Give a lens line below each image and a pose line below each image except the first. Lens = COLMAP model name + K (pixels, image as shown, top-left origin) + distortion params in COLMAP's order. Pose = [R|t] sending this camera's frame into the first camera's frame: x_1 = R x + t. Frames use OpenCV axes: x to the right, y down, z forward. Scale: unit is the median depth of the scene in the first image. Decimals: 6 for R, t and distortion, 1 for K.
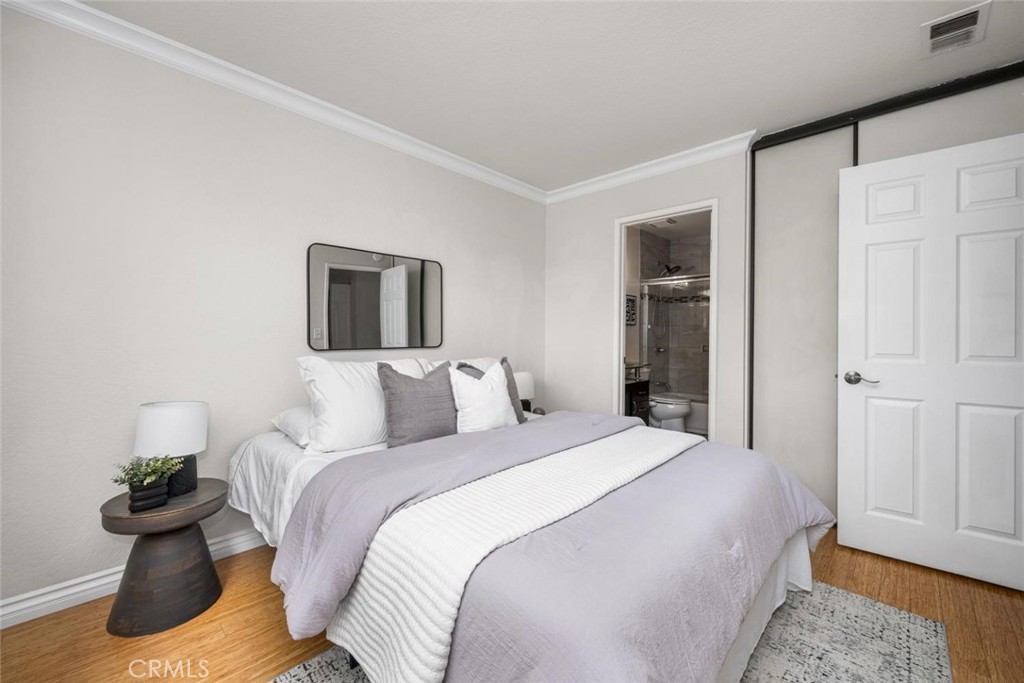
lens RADIAL K [[413.9, 0, 512.6], [0, 413.9, 341.5], [0, 0, 1]] dist [-0.001062, 0.000881]
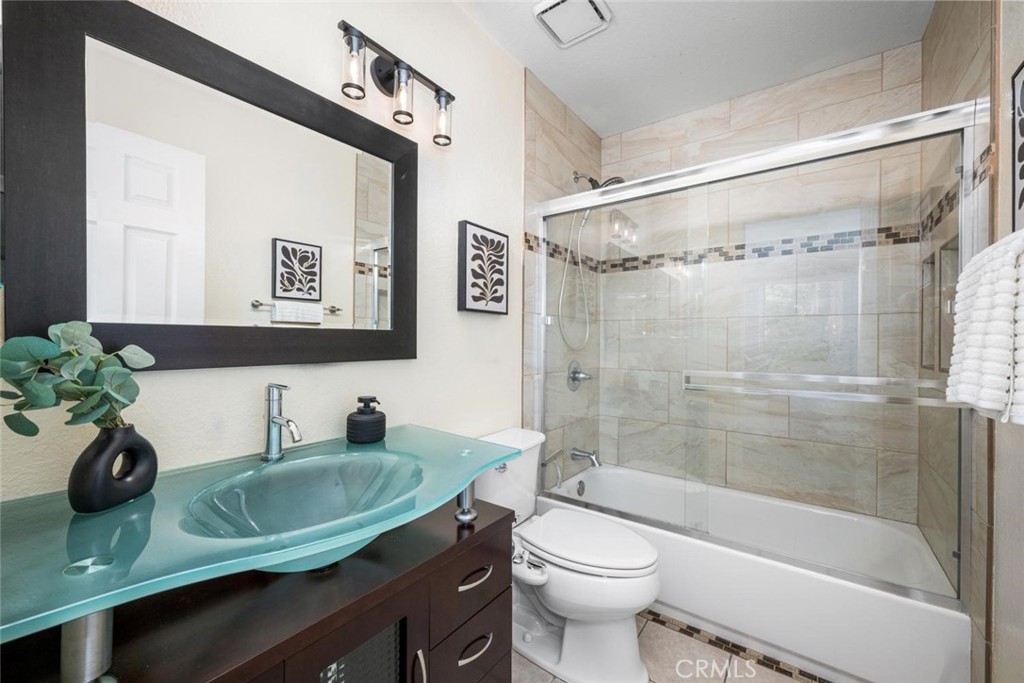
lens RADIAL K [[413.9, 0, 511.2], [0, 413.9, 344.8], [0, 0, 1]] dist [-0.001062, 0.000881]
pose [[0.991945, 0.003654, 0.126617, 0.237284], [-0.001802, 0.999890, -0.014743, -0.006679], [-0.126657, 0.014396, 0.991842, 0.592074]]
